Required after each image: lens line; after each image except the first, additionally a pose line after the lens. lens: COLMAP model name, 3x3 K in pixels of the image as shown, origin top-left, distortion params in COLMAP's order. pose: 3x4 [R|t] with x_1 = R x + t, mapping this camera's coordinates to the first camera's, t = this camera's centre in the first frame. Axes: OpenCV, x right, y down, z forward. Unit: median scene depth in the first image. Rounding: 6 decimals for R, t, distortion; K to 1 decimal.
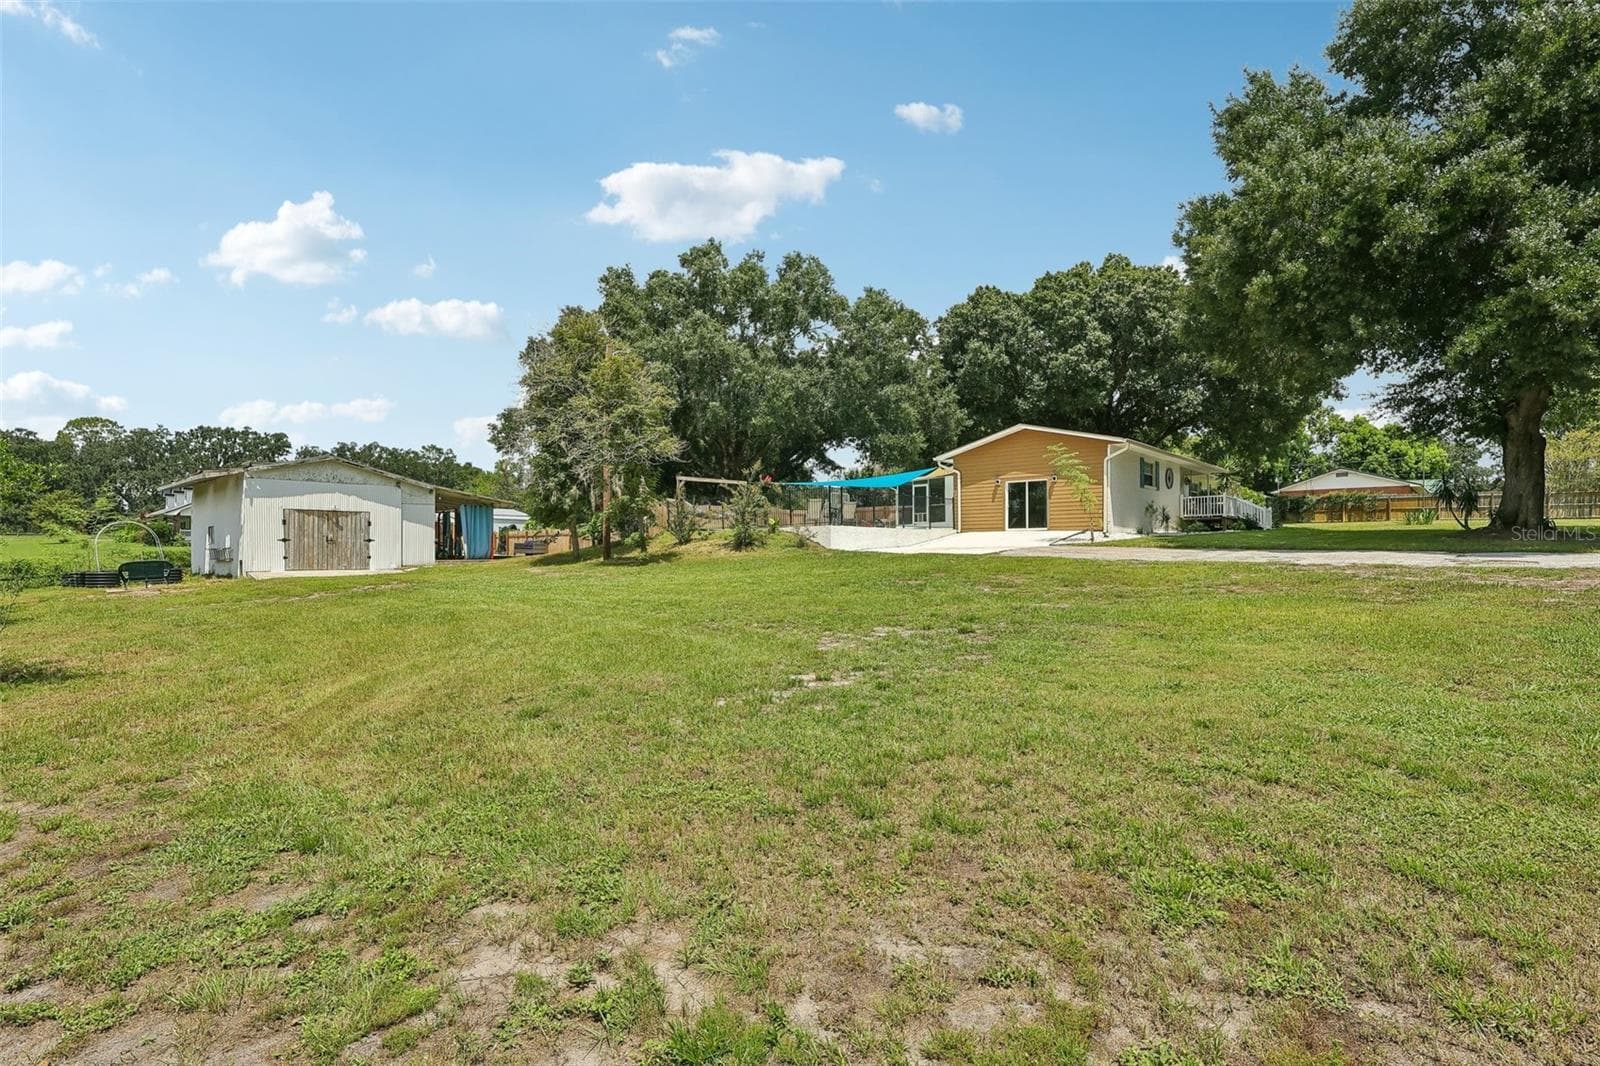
lens RADIAL K [[757.0, 0, 798.2], [0, 757.0, 538.5], [0, 0, 1]] dist [-0.001811, -0.000391]
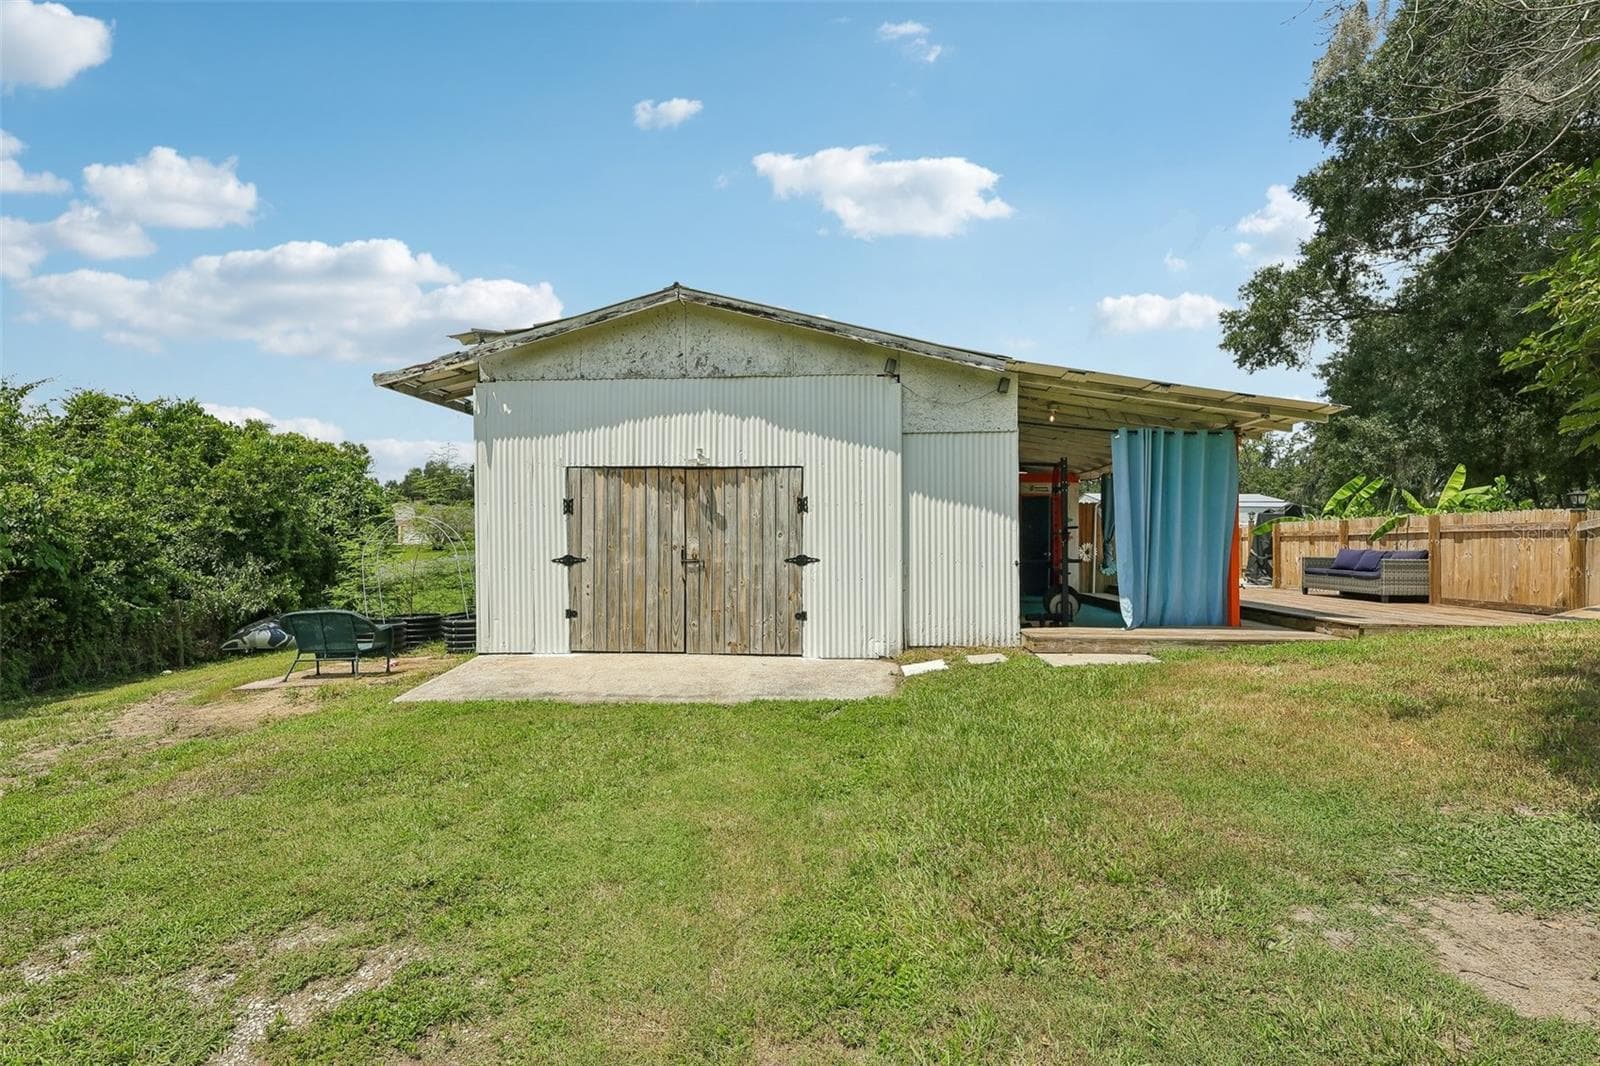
lens RADIAL K [[757.0, 0, 804.3], [0, 757.0, 539.0], [0, 0, 1]] dist [-0.001811, -0.000391]
pose [[0.624348, 0.001591, -0.781145, -0.323479], [0.009149, 0.999914, 0.009350, -0.008630], [0.781093, -0.012985, 0.624280, 0.798479]]
